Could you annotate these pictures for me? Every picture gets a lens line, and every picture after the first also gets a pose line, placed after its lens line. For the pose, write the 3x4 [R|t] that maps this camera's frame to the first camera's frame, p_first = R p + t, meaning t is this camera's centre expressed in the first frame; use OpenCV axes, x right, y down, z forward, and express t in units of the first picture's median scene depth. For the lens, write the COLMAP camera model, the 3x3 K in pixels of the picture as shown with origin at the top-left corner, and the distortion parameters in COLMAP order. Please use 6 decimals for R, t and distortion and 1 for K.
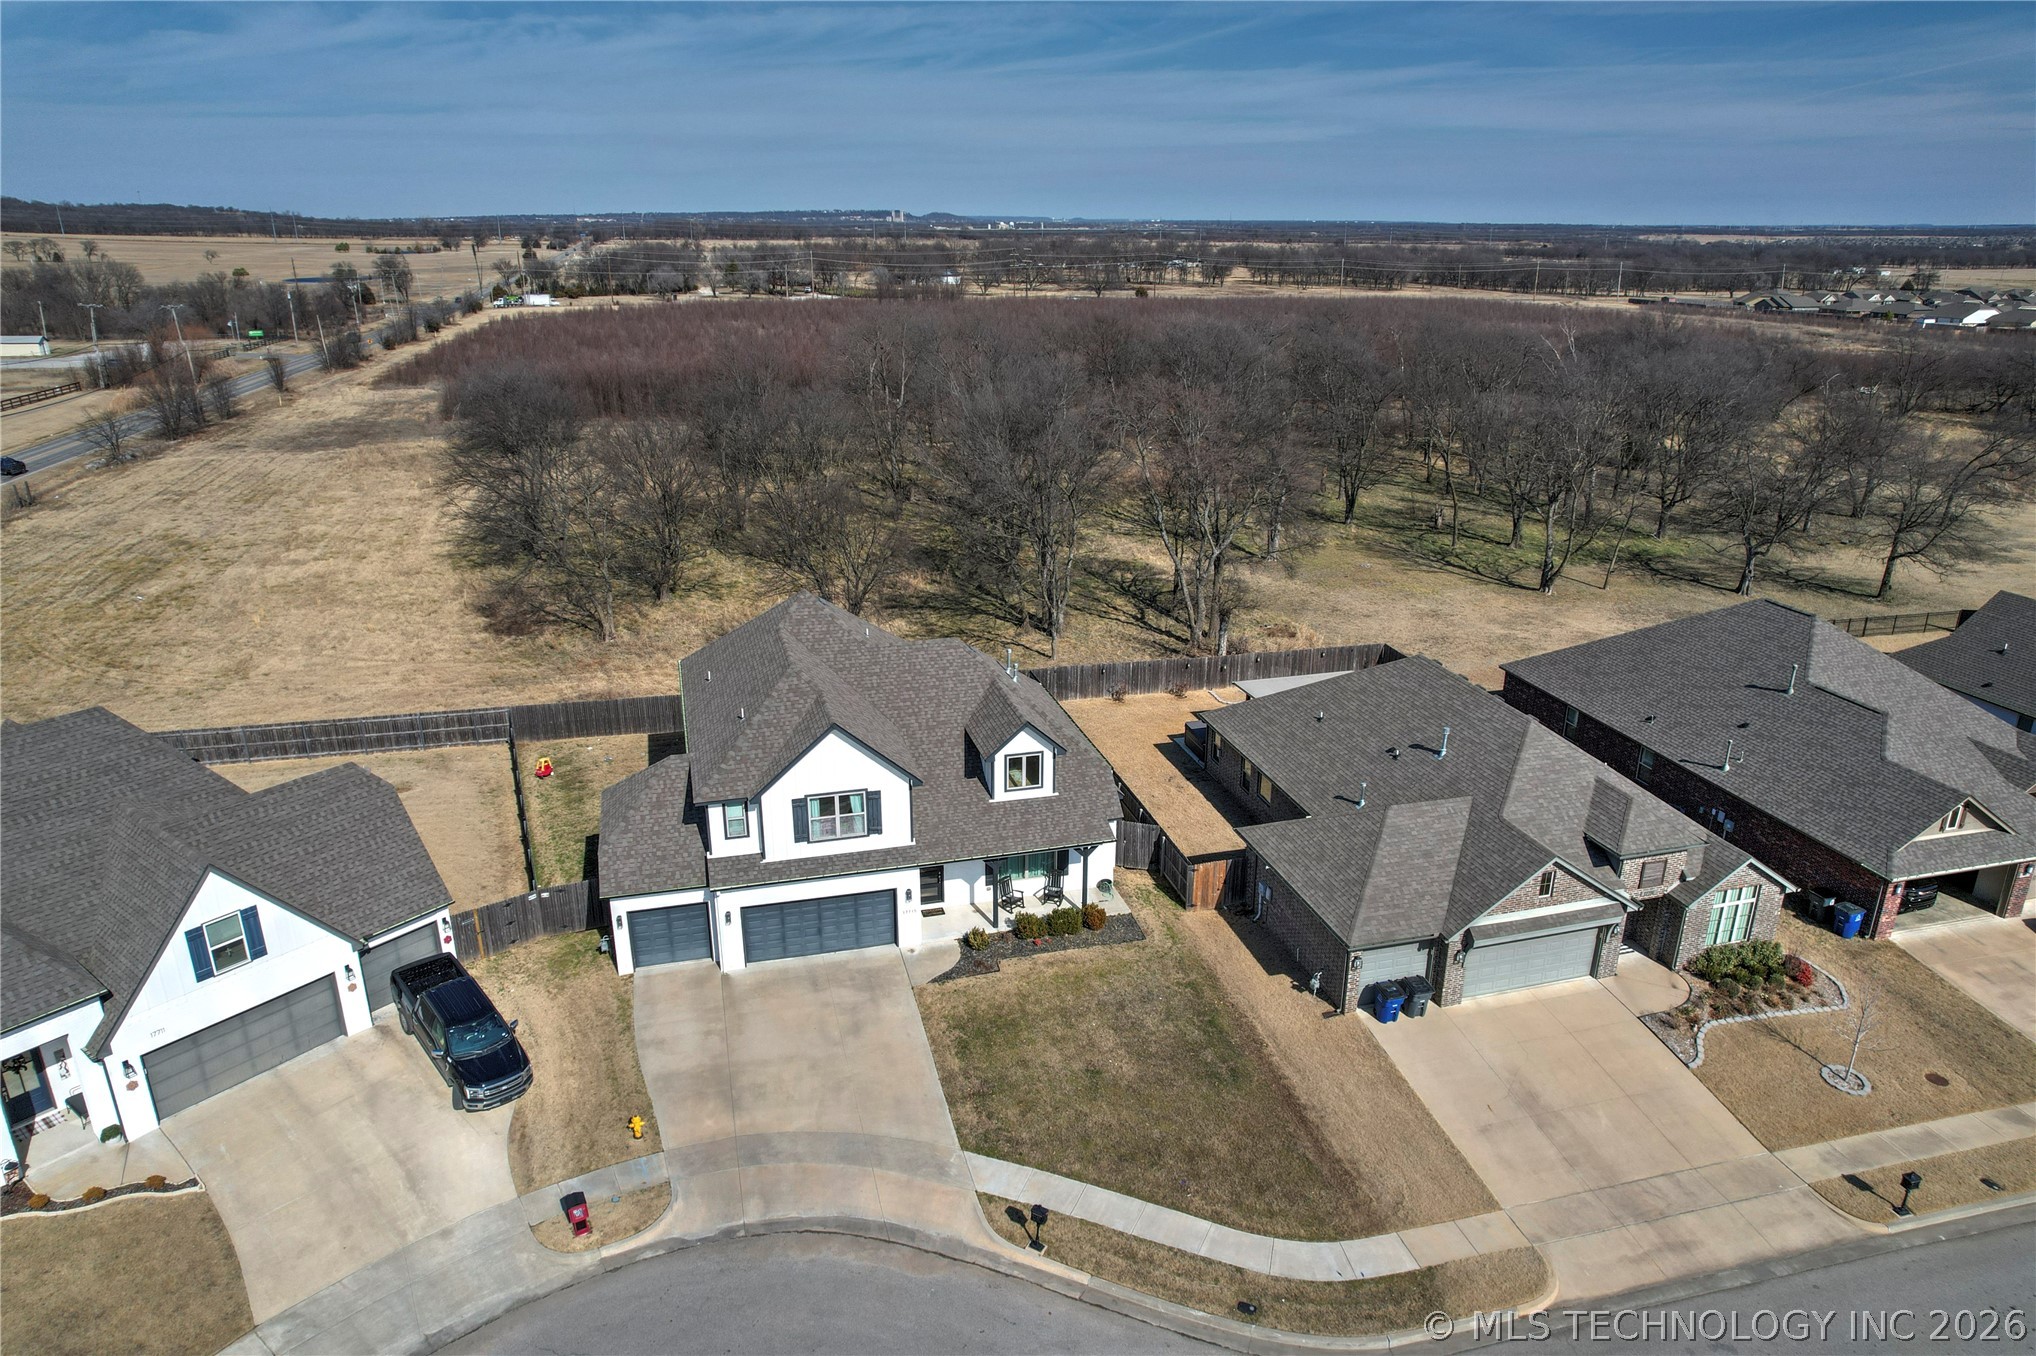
lens RADIAL K [[1300.3, 0, 1016.1], [0, 1300.3, 683.5], [0, 0, 1]] dist [-0.074415, 0.067479]
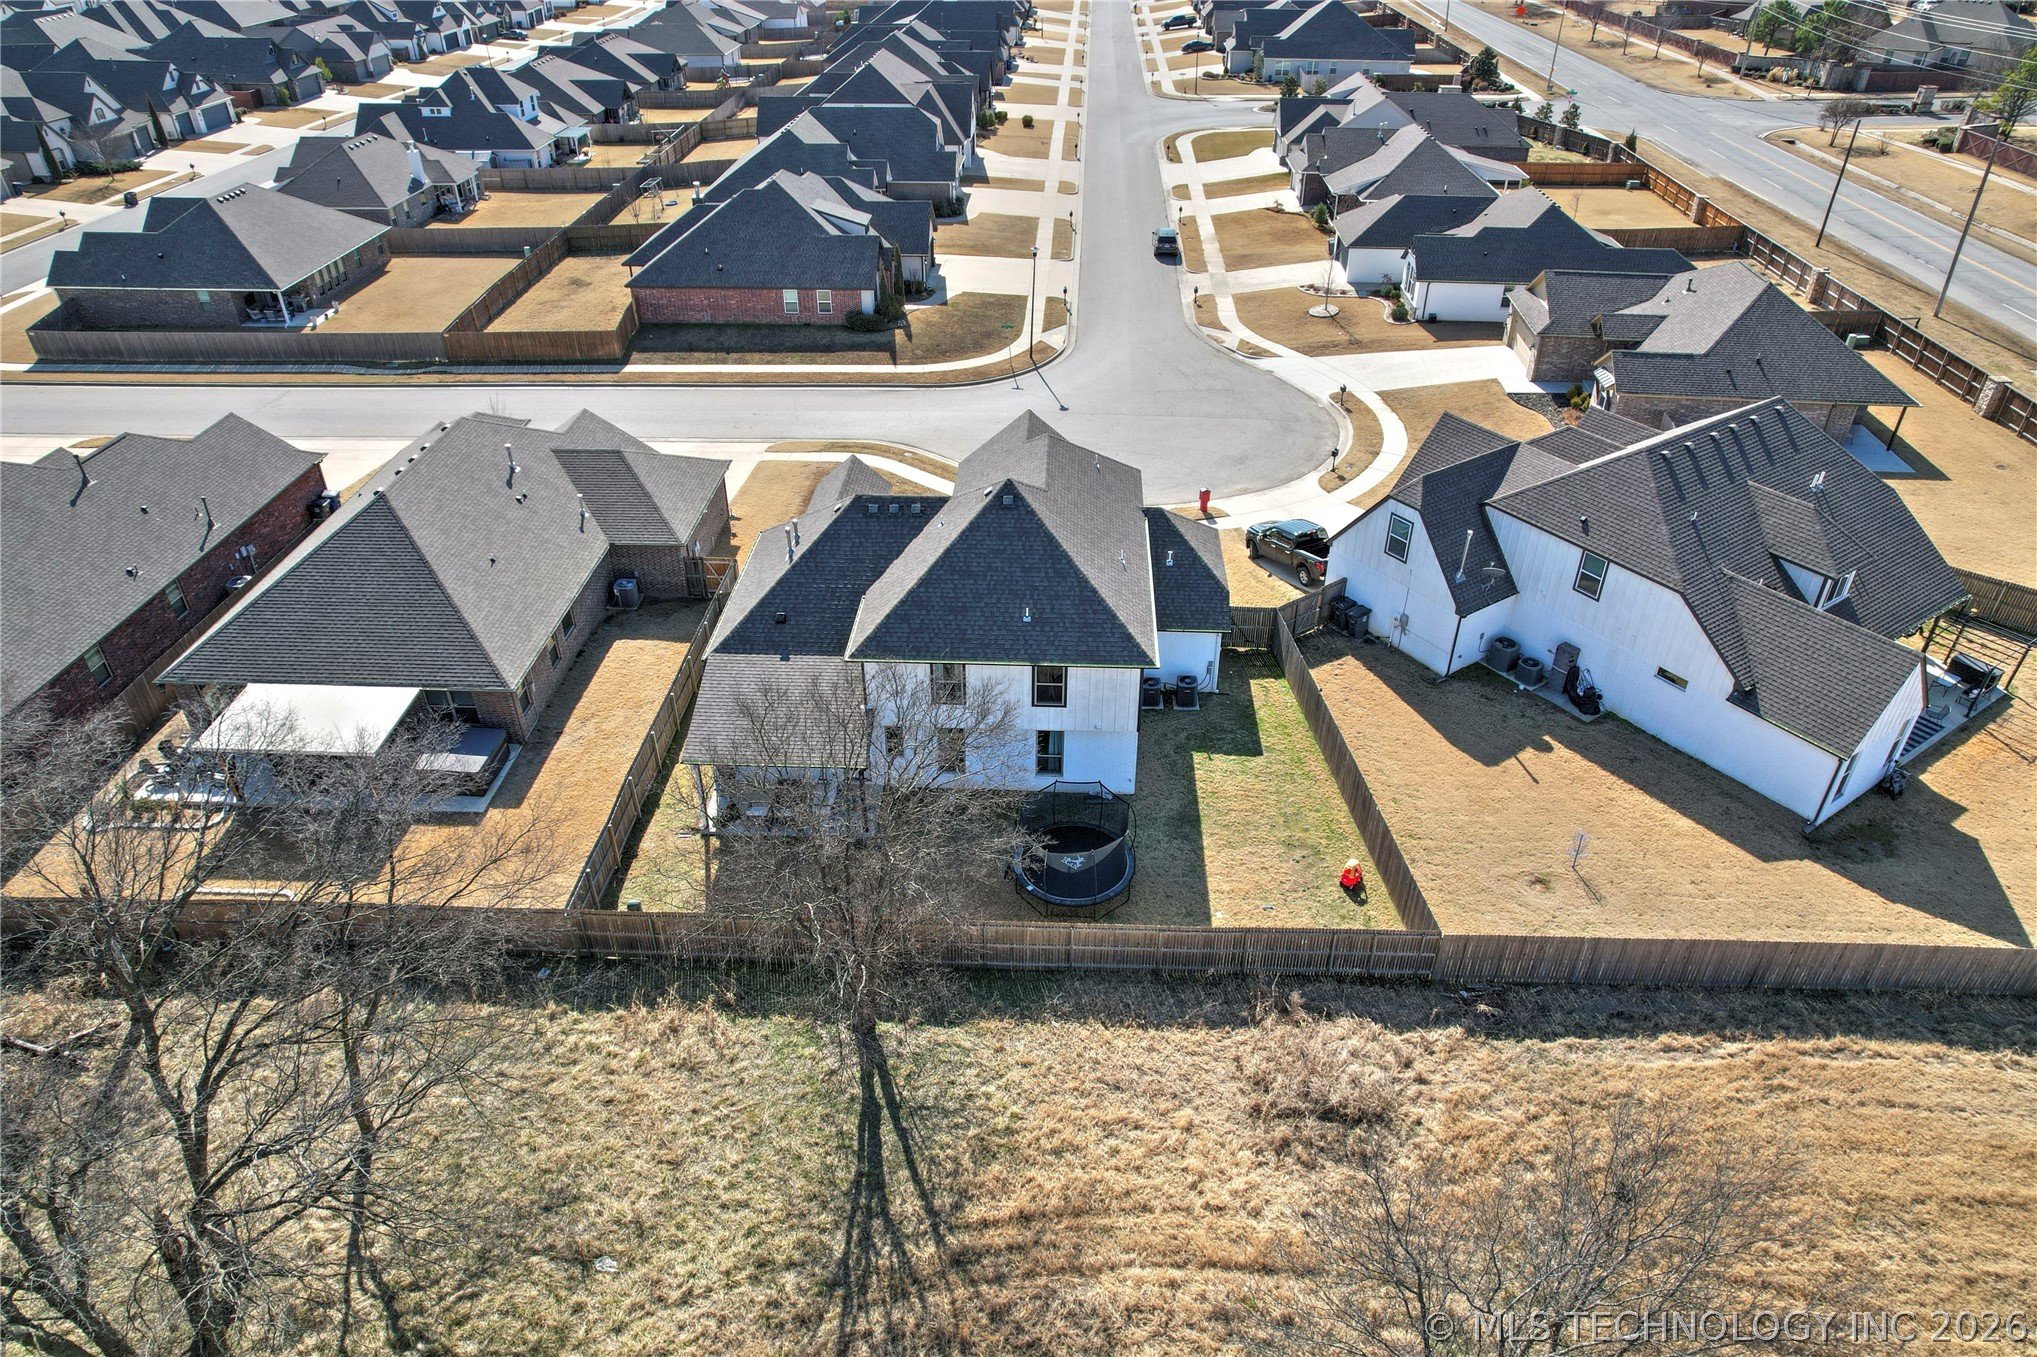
lens RADIAL K [[1300.9, 0, 1016.6], [0, 1300.9, 684.0], [0, 0, 1]] dist [-0.074415, 0.067479]
pose [[-0.951517, -0.170092, 0.256289, -0.474471], [0.106865, 0.598499, 0.793964, -0.768964], [-0.288435, 0.782859, -0.551305, 1.821311]]
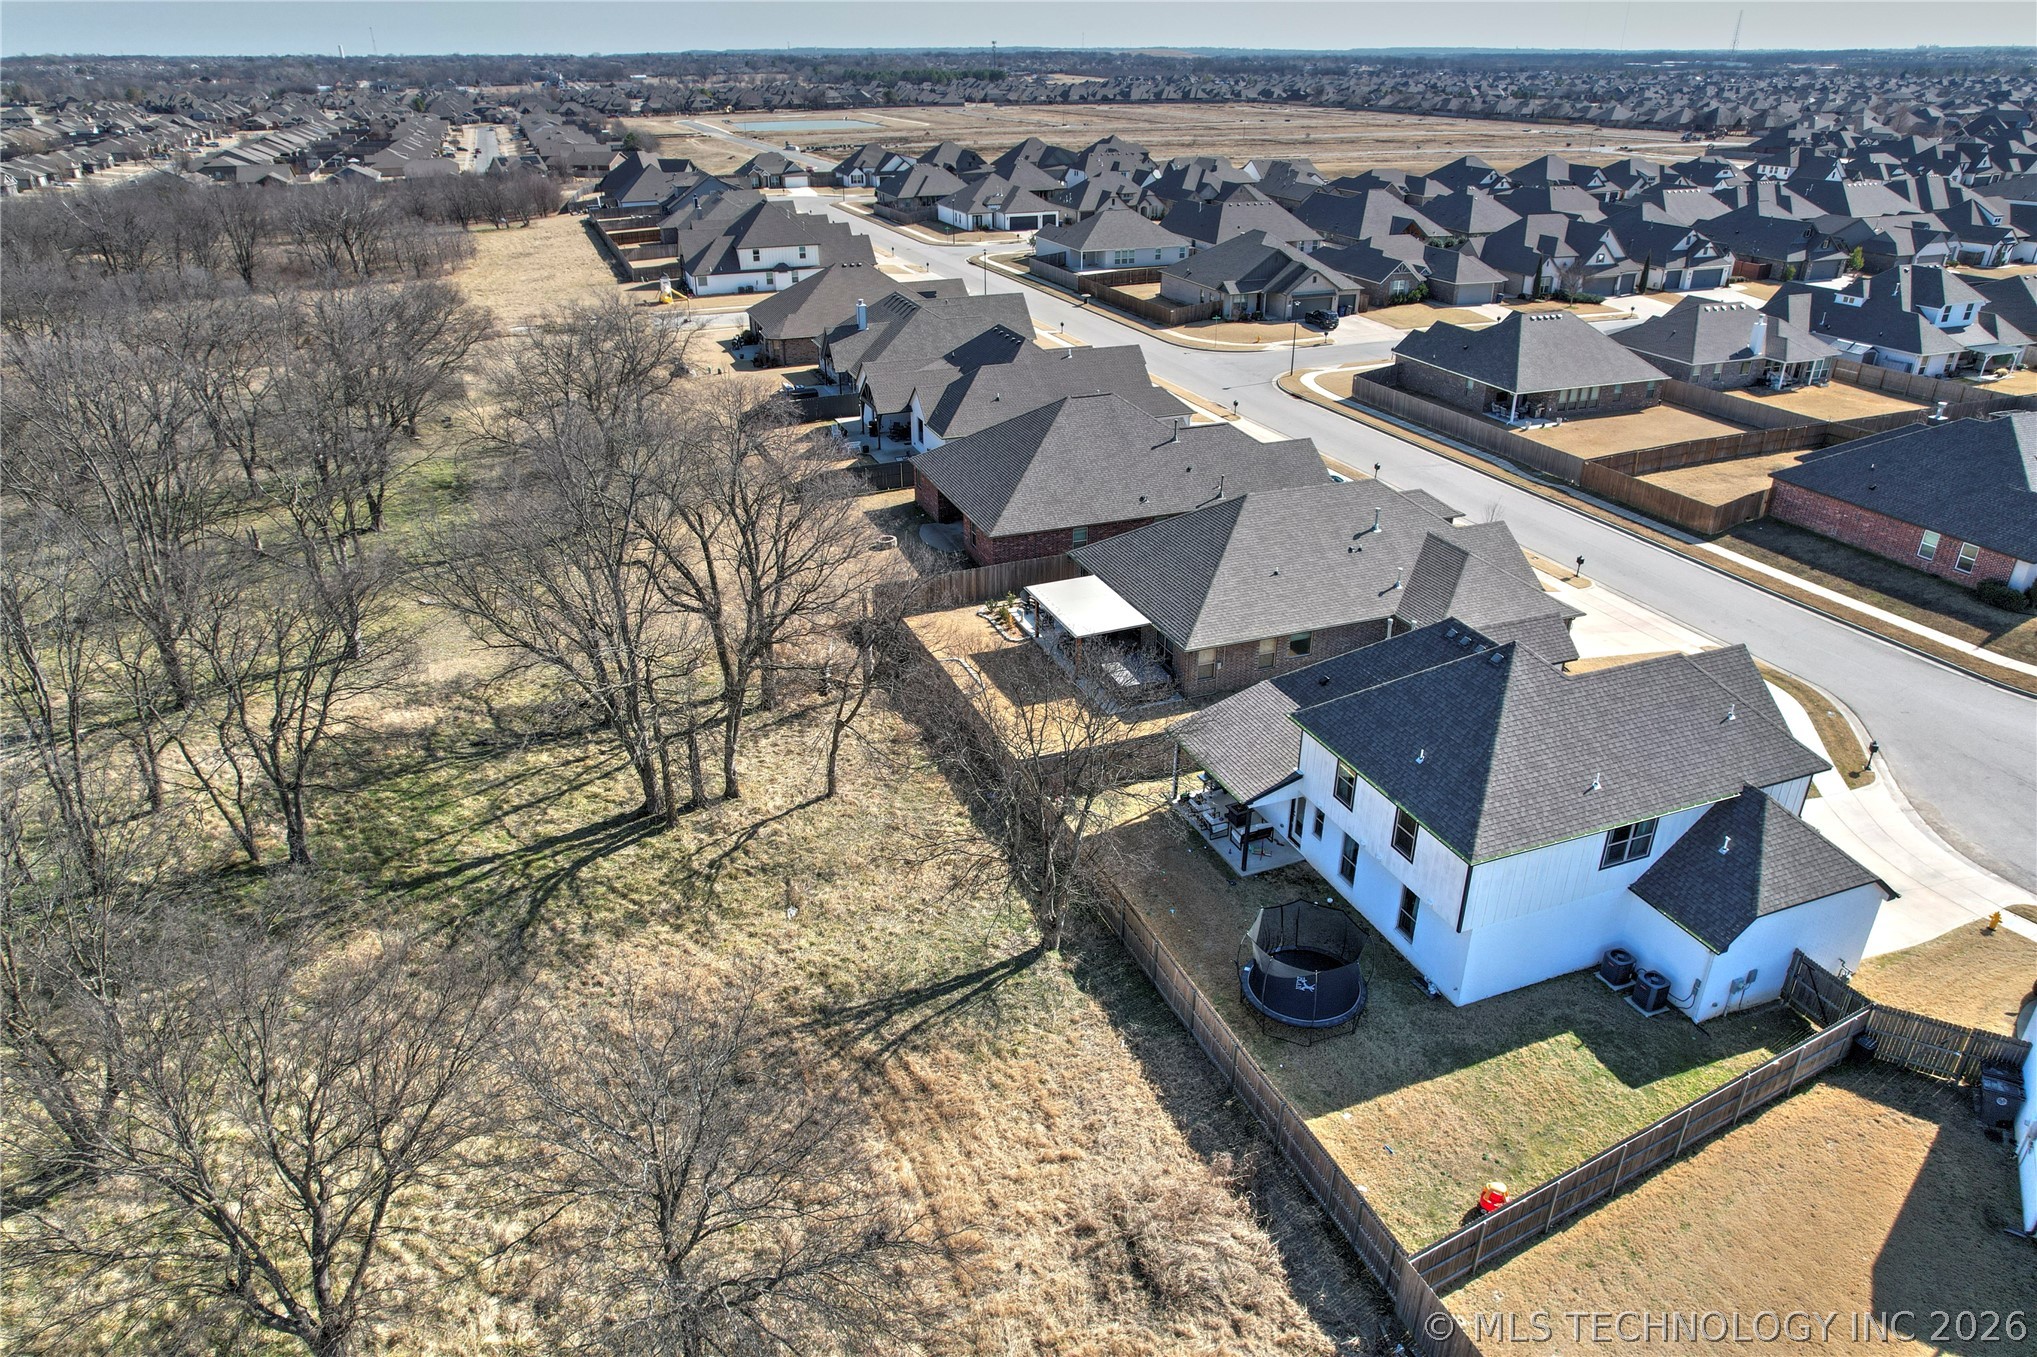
lens RADIAL K [[1300.9, 0, 1016.6], [0, 1300.9, 684.0], [0, 0, 1]] dist [-0.074415, 0.067479]
pose [[-0.102971, -0.441447, 0.891359, -1.000362], [0.342211, 0.825697, 0.448460, -0.599842], [-0.933964, 0.351211, 0.066045, 1.446421]]
